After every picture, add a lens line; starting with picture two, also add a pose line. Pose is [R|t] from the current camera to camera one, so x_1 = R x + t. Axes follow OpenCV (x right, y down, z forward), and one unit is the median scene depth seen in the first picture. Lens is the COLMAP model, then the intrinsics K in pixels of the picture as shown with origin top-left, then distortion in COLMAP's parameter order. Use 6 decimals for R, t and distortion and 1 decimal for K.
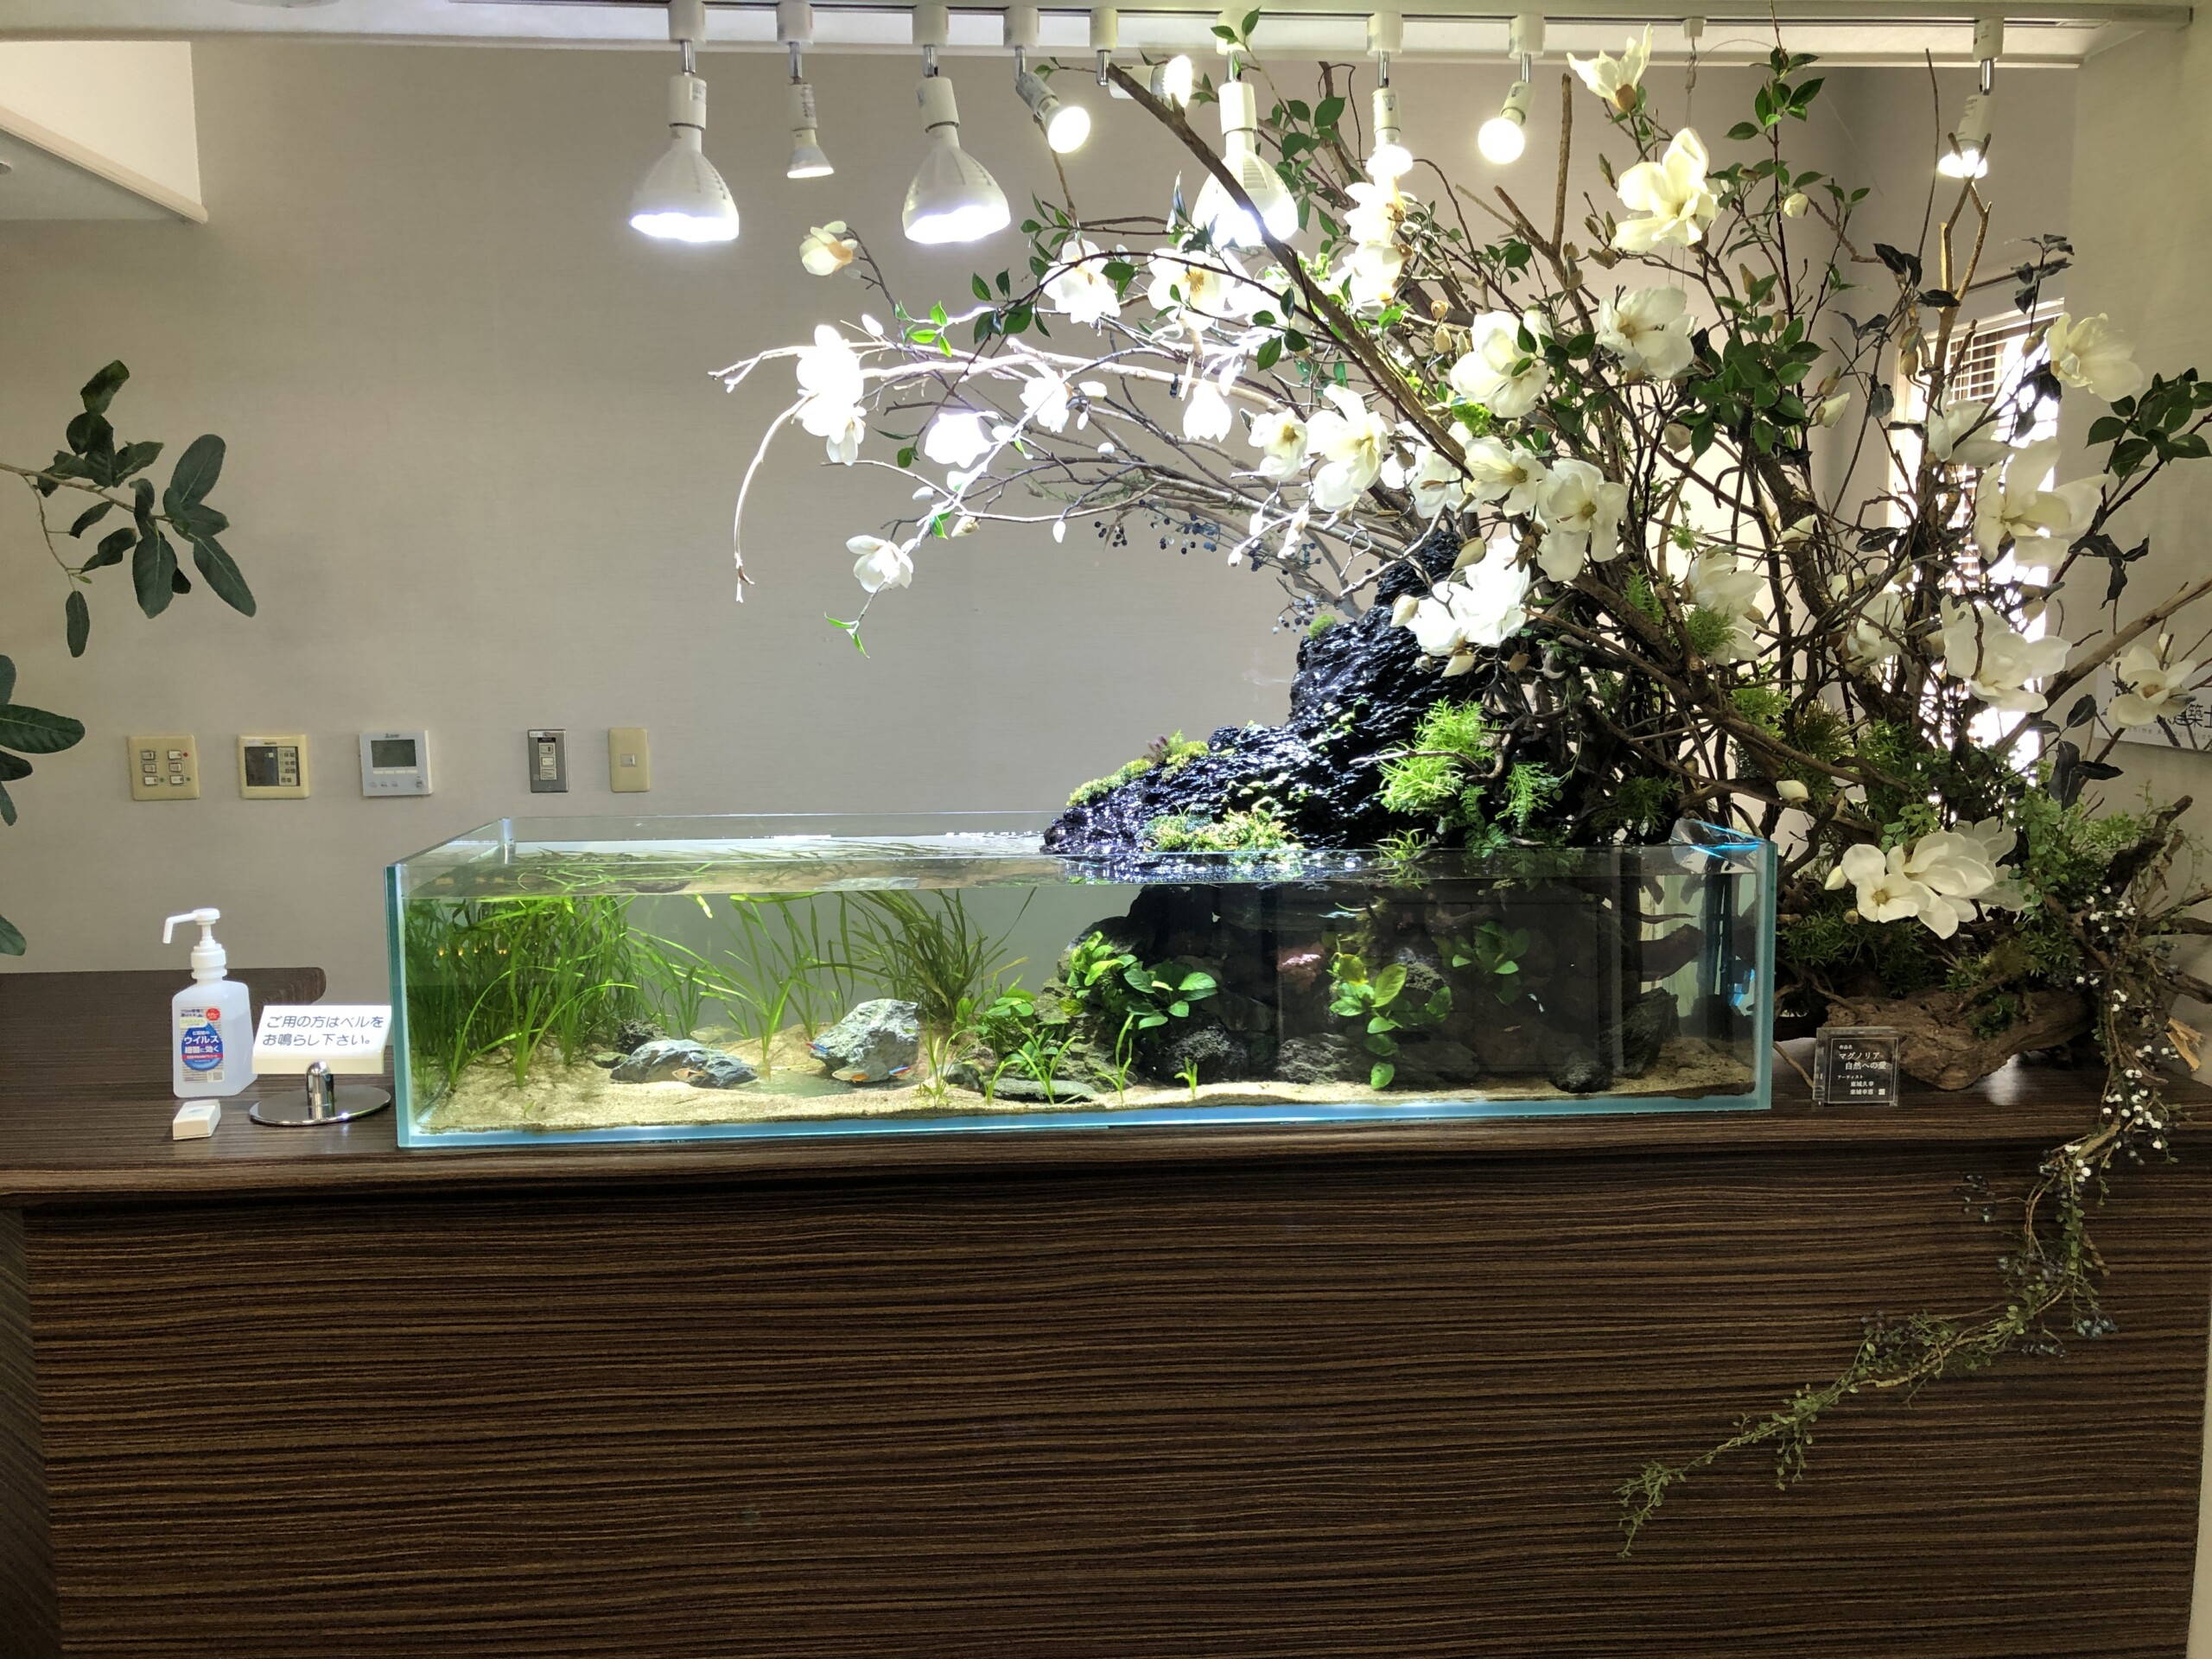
lens RADIAL K [[1841.5, 0, 1106.0], [0, 1841.5, 829.5], [0, 0, 1]] dist [-0.007855, -0.009953]
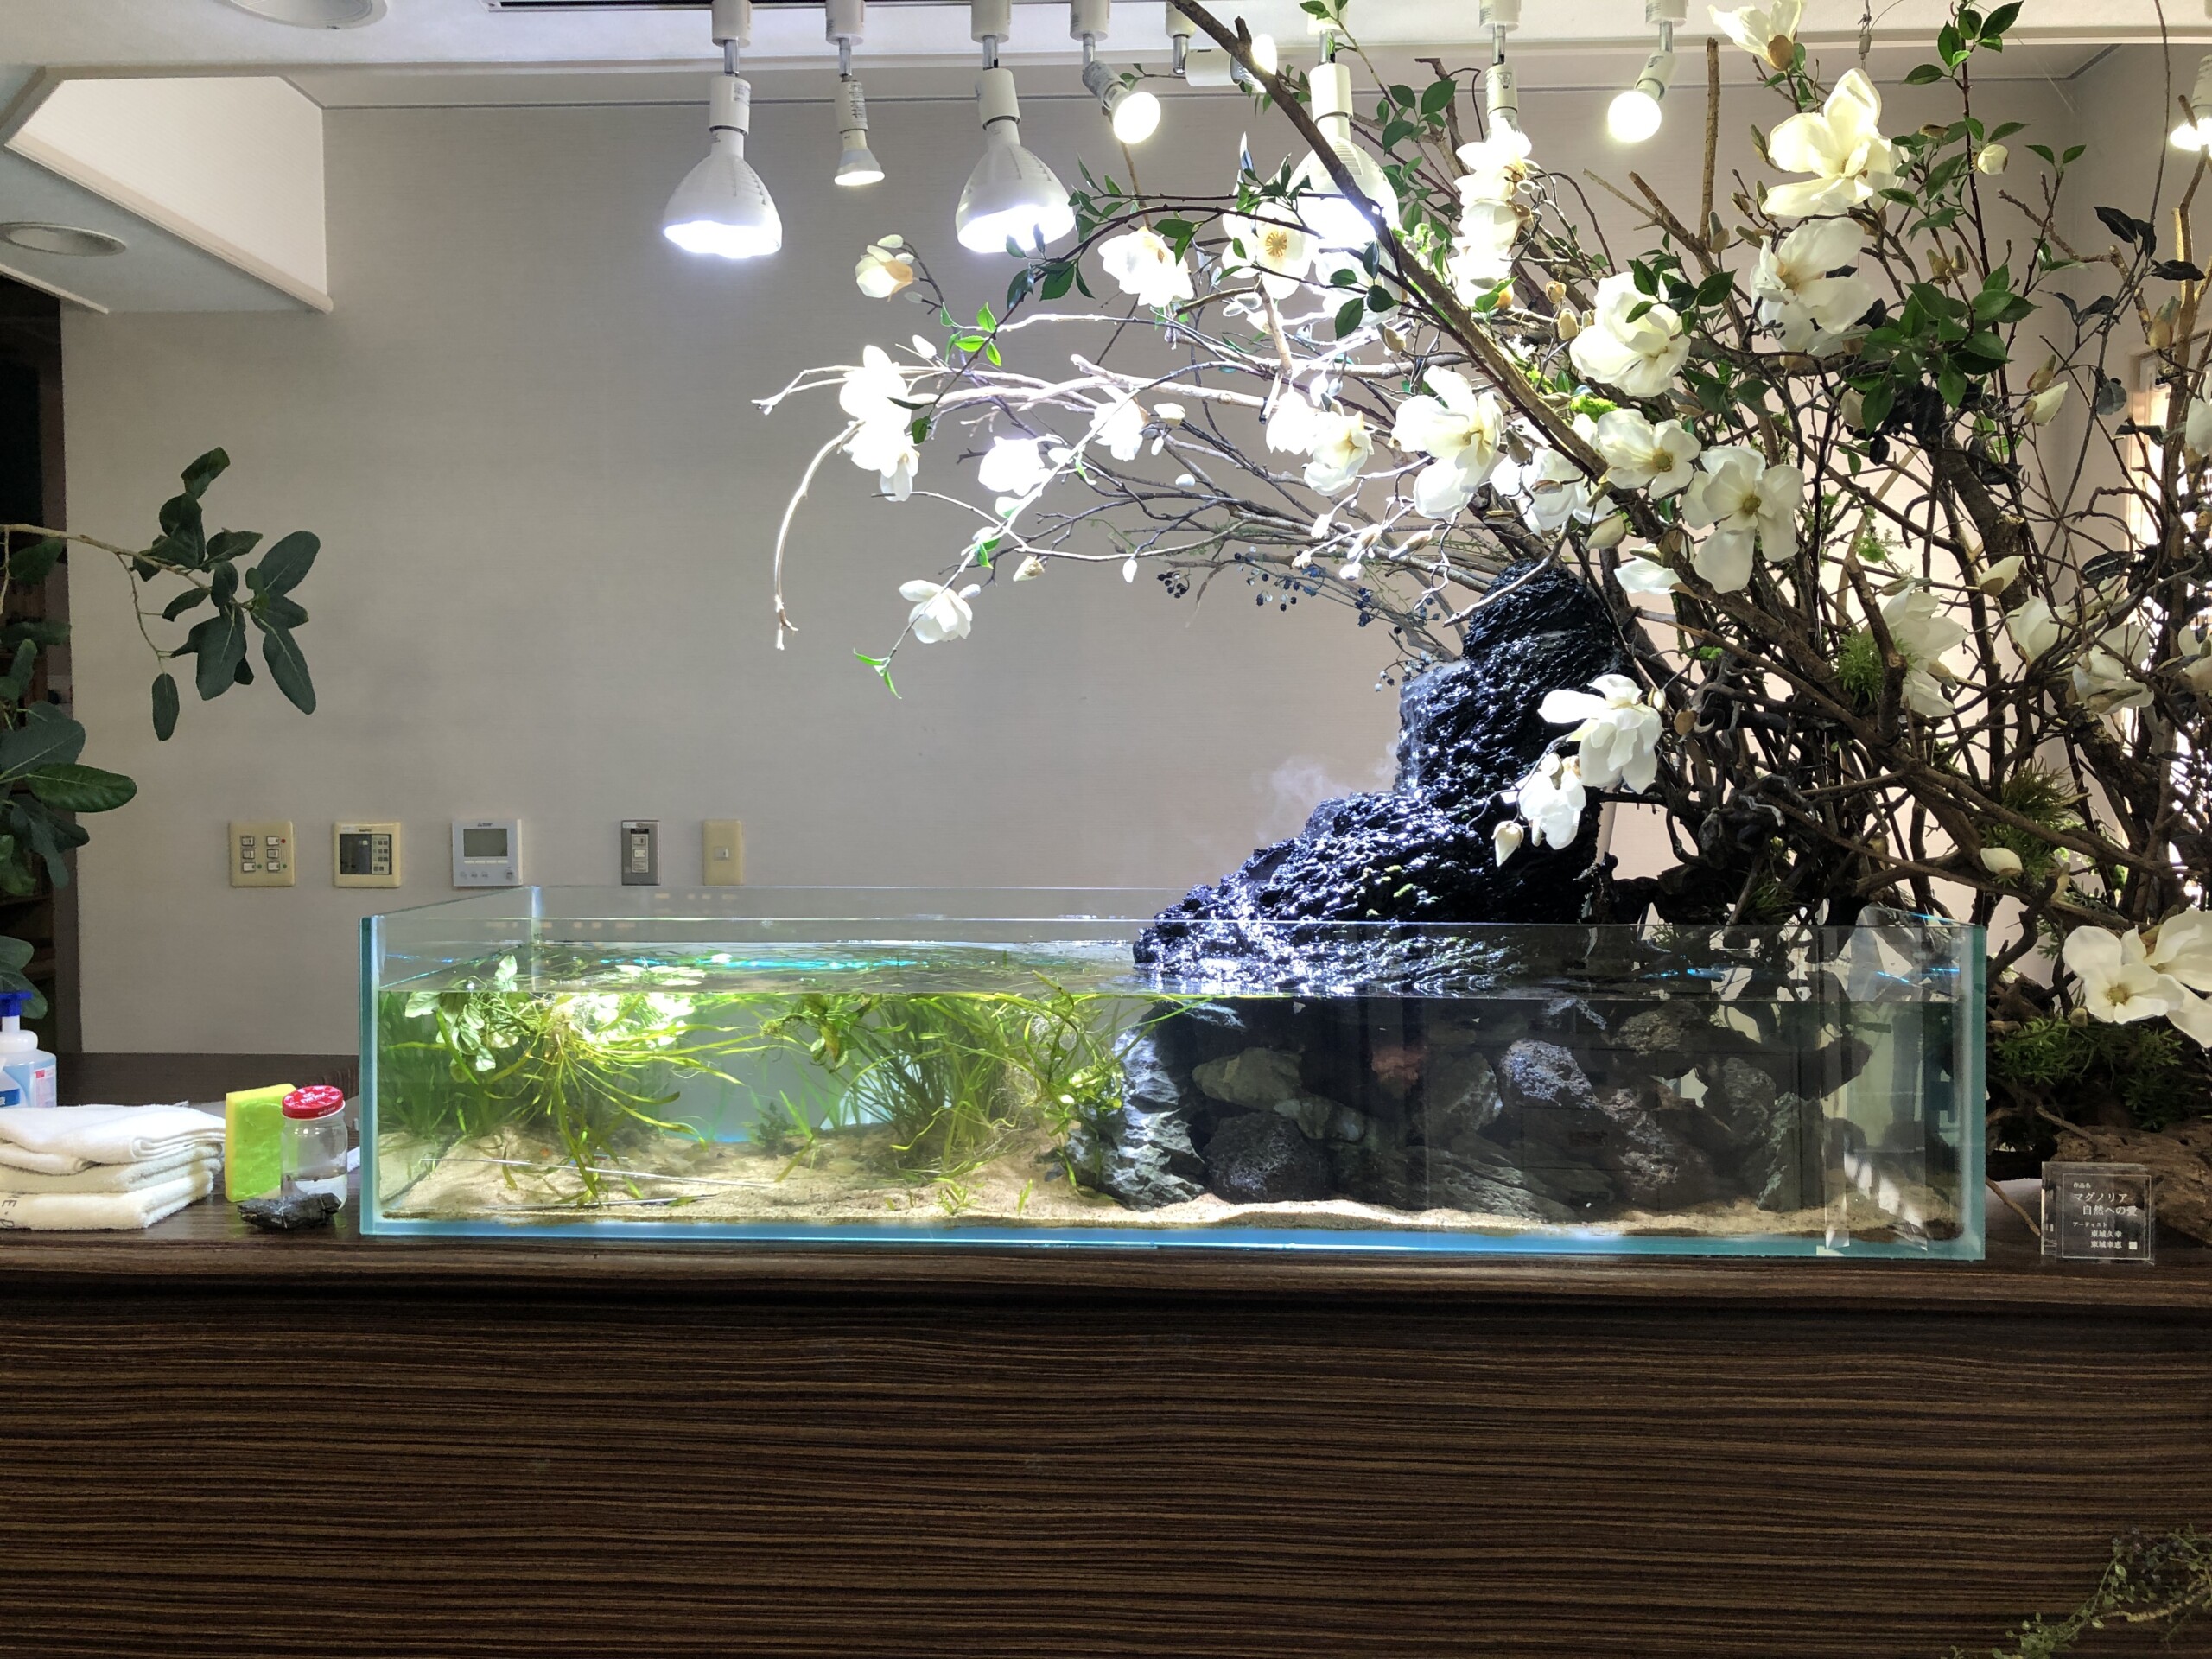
lens RADIAL K [[1822.9, 0, 1069.9], [0, 1822.9, 826.6], [0, 0, 1]] dist [0.006475, -0.013684]
pose [[0.991555, 0.012354, -0.129100, 0.064957], [-0.023747, 0.995918, -0.087083, 0.041575], [0.127497, 0.089413, 0.987800, 0.142139]]
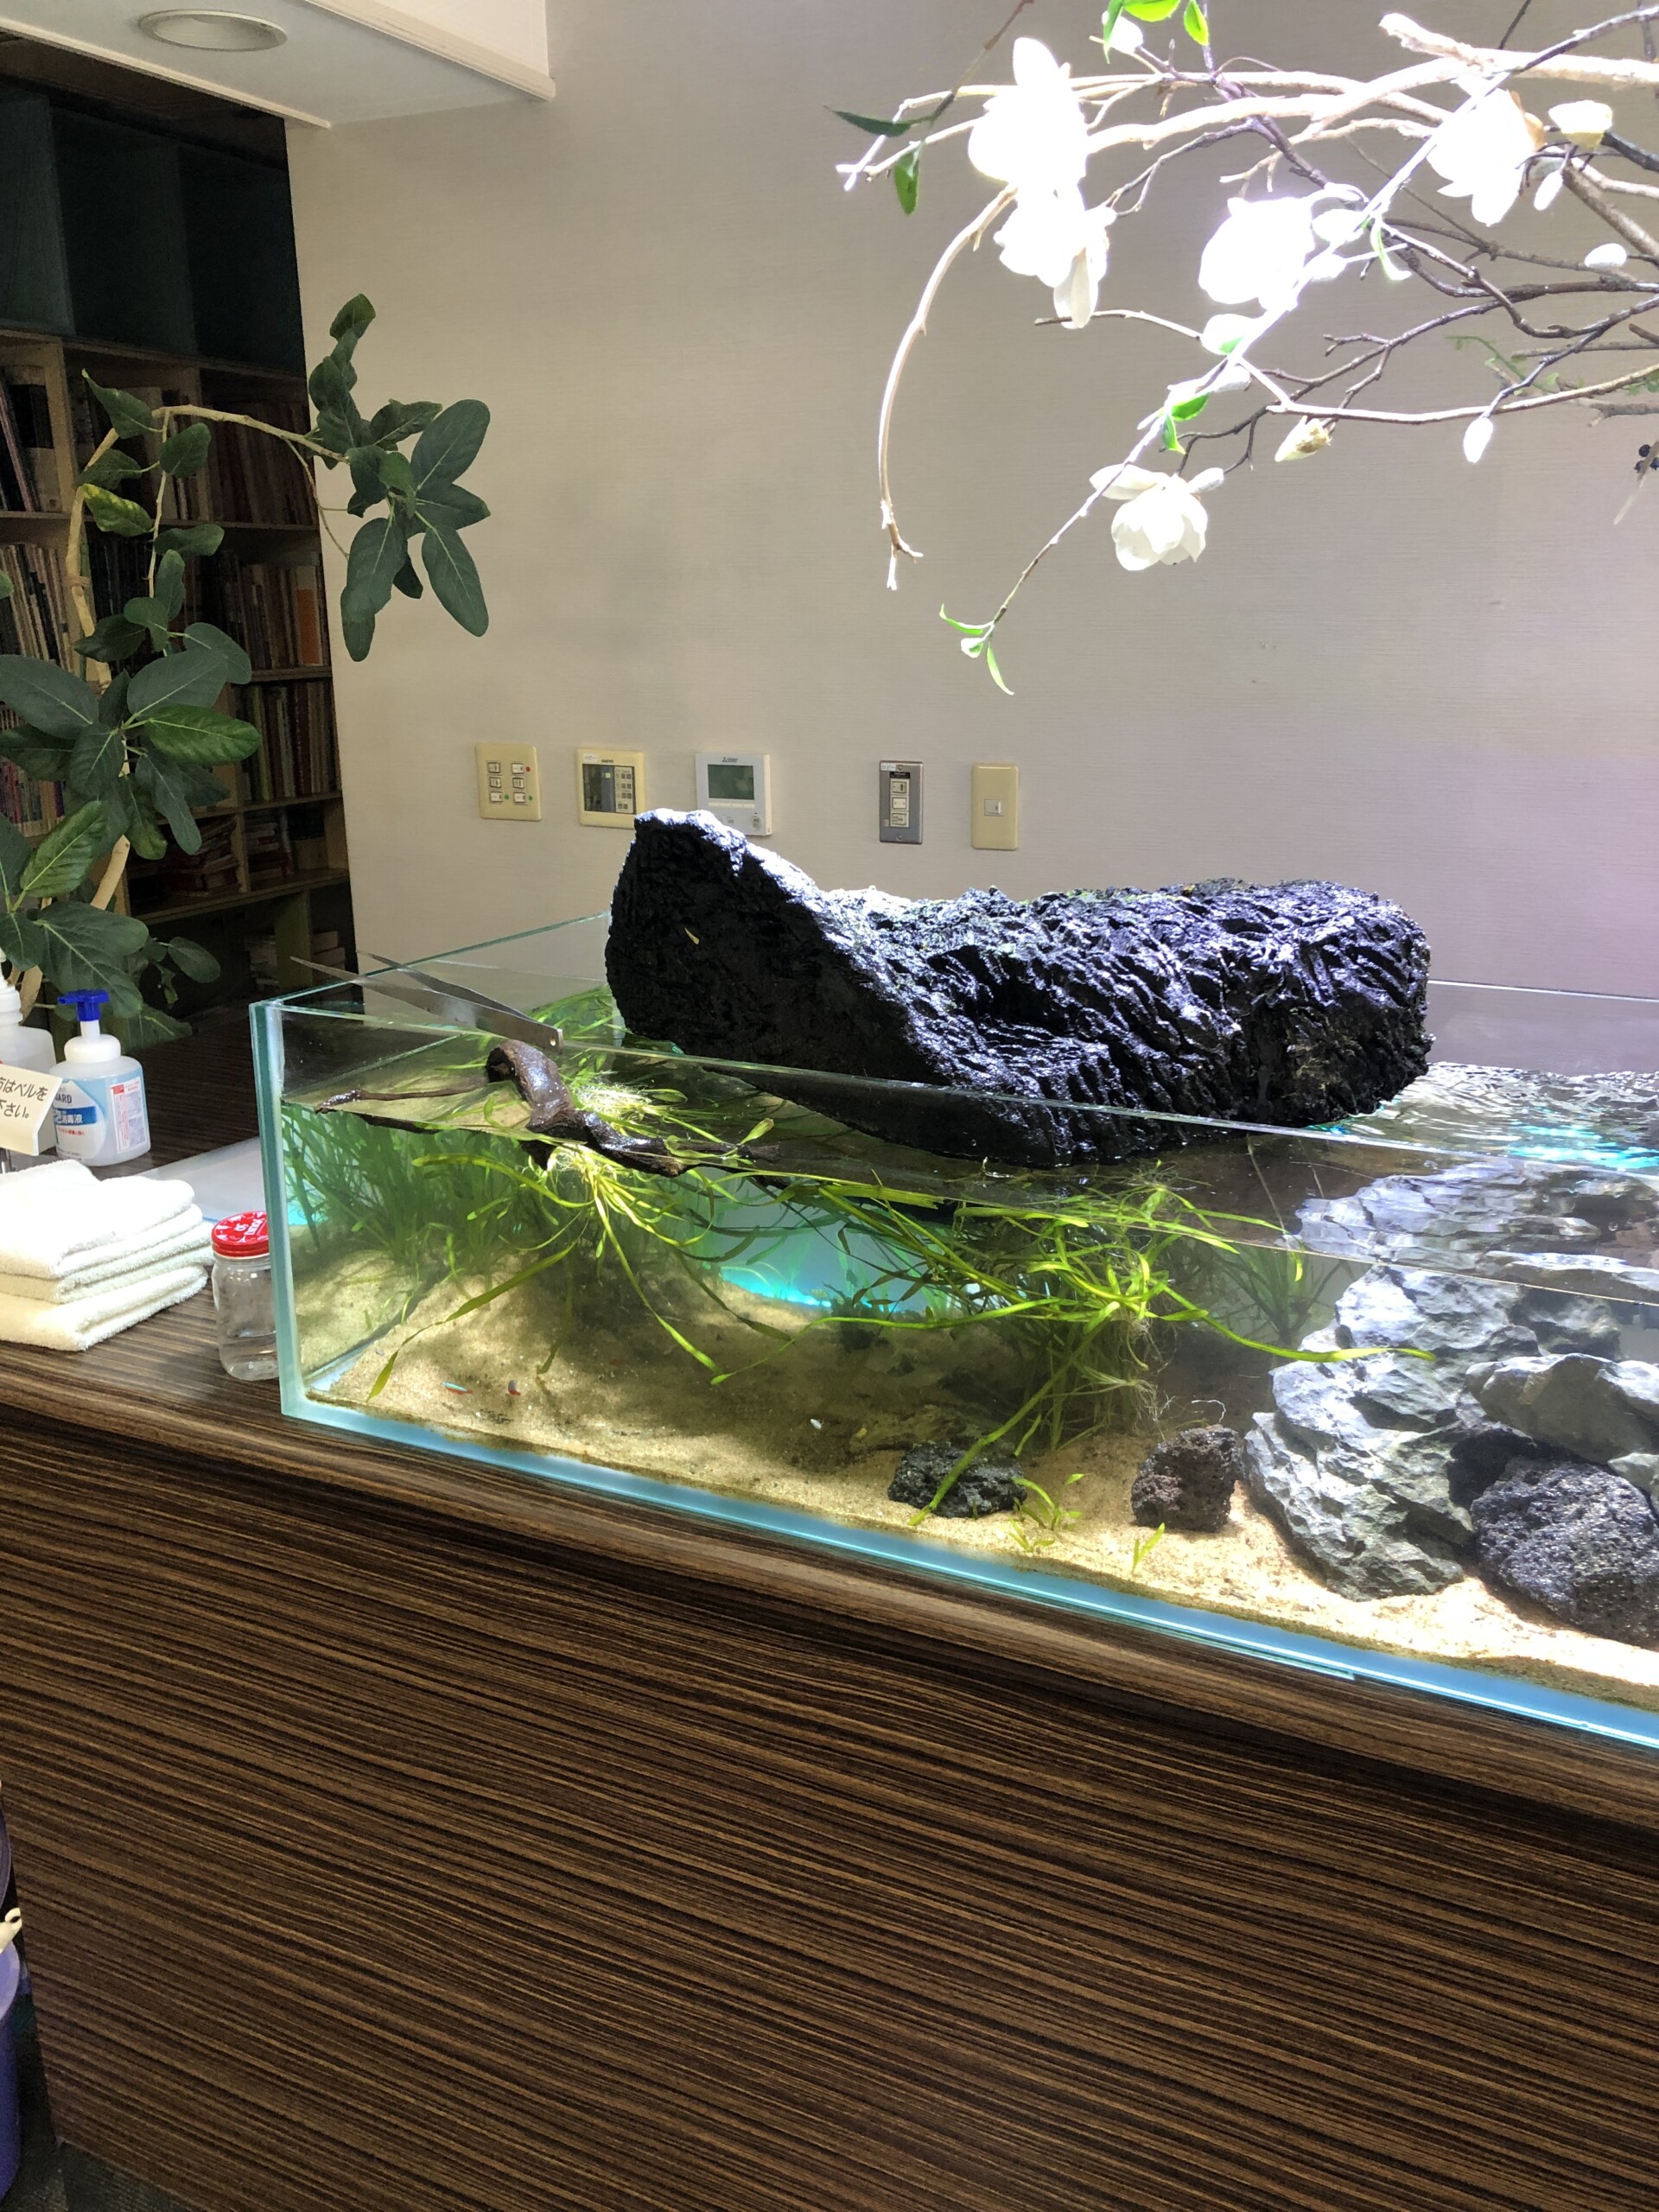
lens RADIAL K [[1822.9, 0, 829.5], [0, 1822.9, 1106.0], [0, 0, 1]] dist [0.006475, -0.013684]
pose [[0.862199, 0.142503, -0.486113, 0.093622], [-0.068000, 0.983490, 0.167698, -0.060764], [0.501985, -0.111533, 0.857655, 0.503963]]
